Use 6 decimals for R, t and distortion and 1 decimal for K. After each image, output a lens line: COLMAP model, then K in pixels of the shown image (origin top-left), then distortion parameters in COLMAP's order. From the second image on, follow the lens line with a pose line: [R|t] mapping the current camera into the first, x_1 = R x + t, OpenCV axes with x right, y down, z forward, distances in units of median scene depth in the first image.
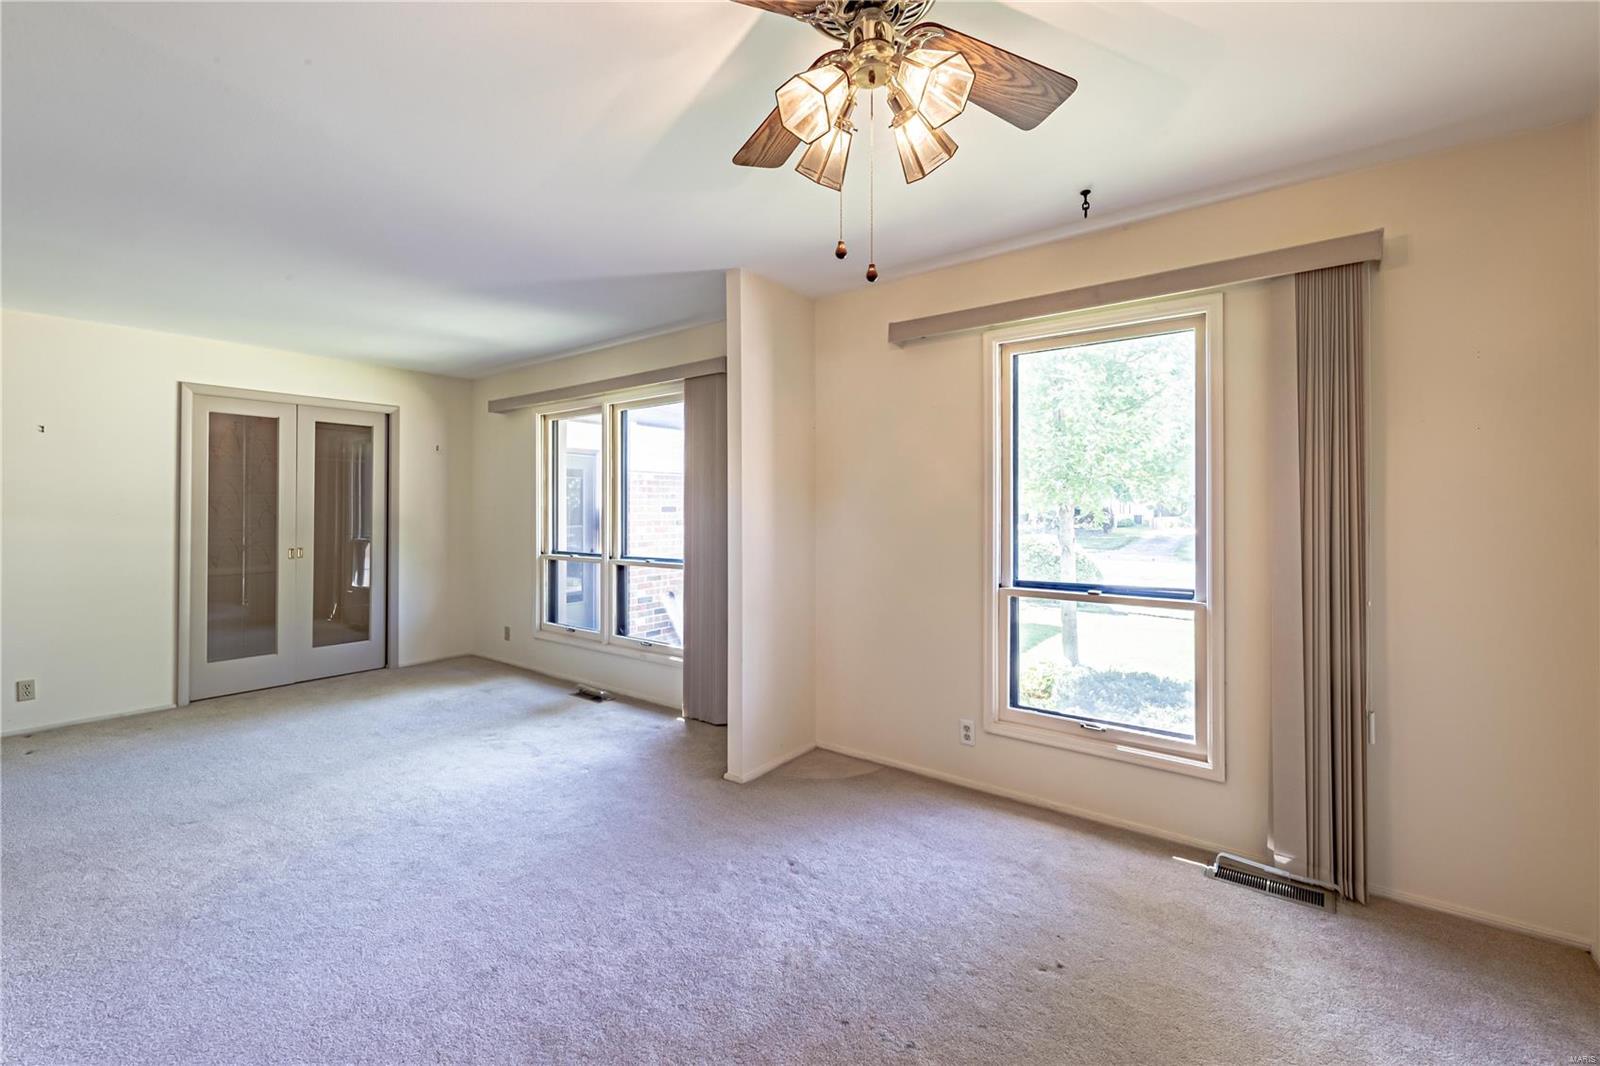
lens RADIAL K [[629.3, 0, 844.5], [0, 629.3, 501.0], [0, 0, 1]] dist [-0.000889, -0.000409]
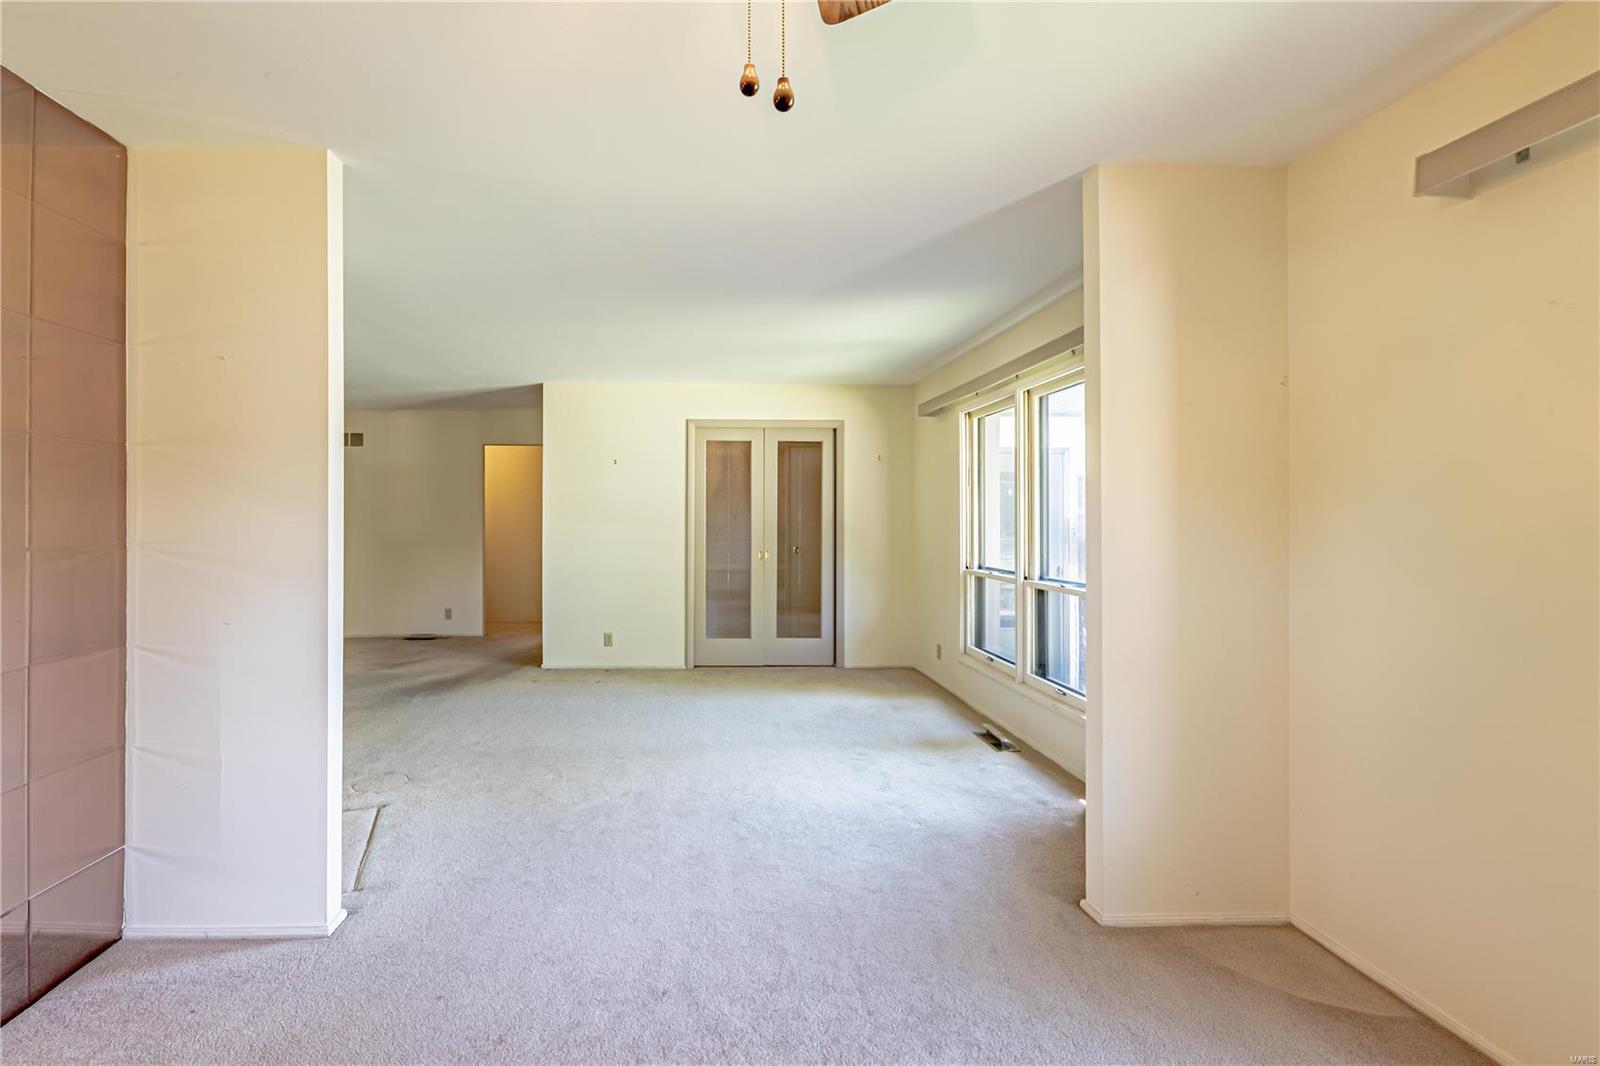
lens RADIAL K [[708.0, 0, 799.7], [0, 708.0, 516.2], [0, 0, 1]] dist [0.000480, -0.000919]
pose [[0.611547, 0.001807, -0.791206, 0.208545], [0.005017, 0.999968, 0.006161, 0.002541], [0.791192, -0.007737, 0.611518, 0.242956]]
